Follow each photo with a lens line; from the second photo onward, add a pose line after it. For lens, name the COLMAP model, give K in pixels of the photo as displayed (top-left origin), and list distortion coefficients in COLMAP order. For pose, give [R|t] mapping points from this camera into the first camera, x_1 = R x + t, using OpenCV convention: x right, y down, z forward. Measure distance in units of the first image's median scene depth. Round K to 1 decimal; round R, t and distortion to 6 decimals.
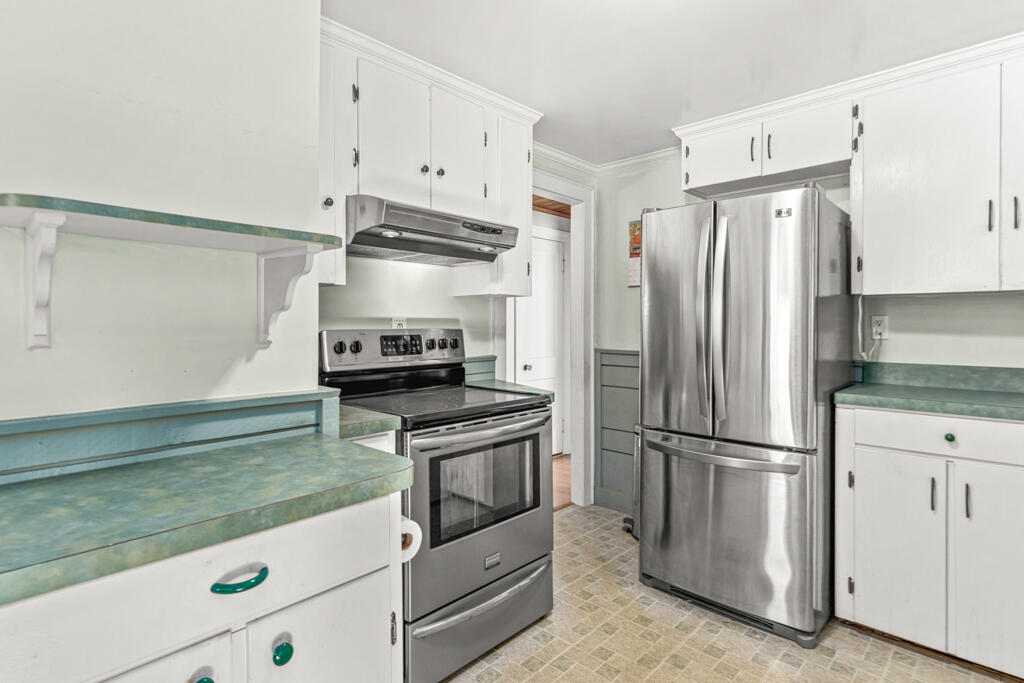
lens RADIAL K [[542.3, 0, 511.5], [0, 542.3, 338.7], [0, 0, 1]] dist [0.007908, 0.001359]
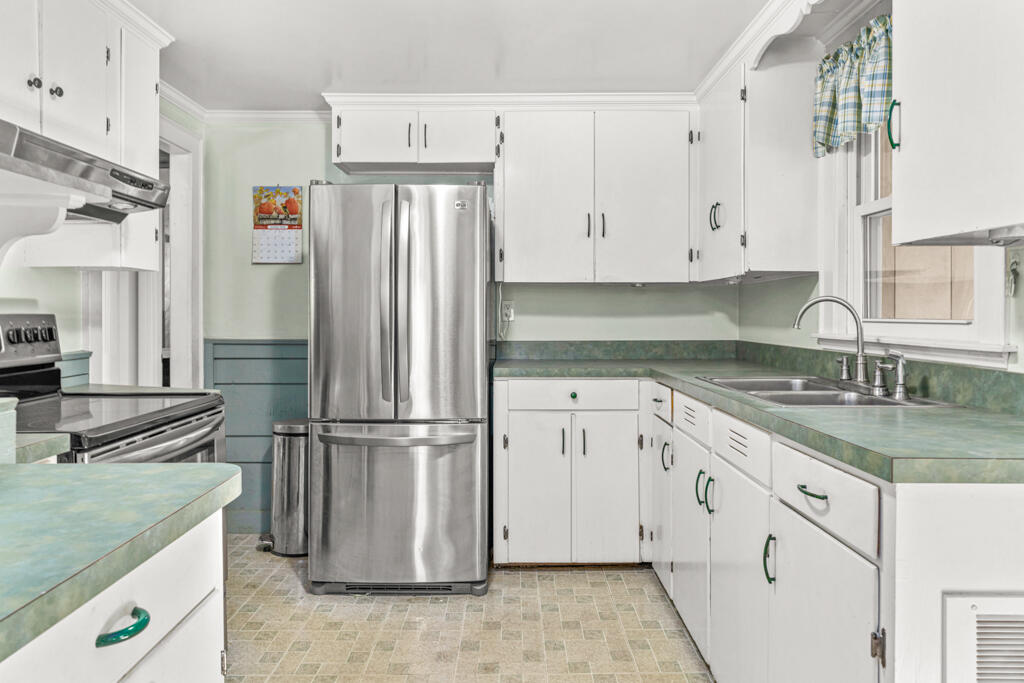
lens RADIAL K [[660.4, 0, 509.3], [0, 660.4, 336.8], [0, 0, 1]] dist [0.008381, 0.002240]
pose [[0.734631, -0.028203, 0.677881, -0.298800], [0.018788, 0.999598, 0.021226, 0.005629], [-0.678207, -0.002857, 0.734865, -0.037294]]
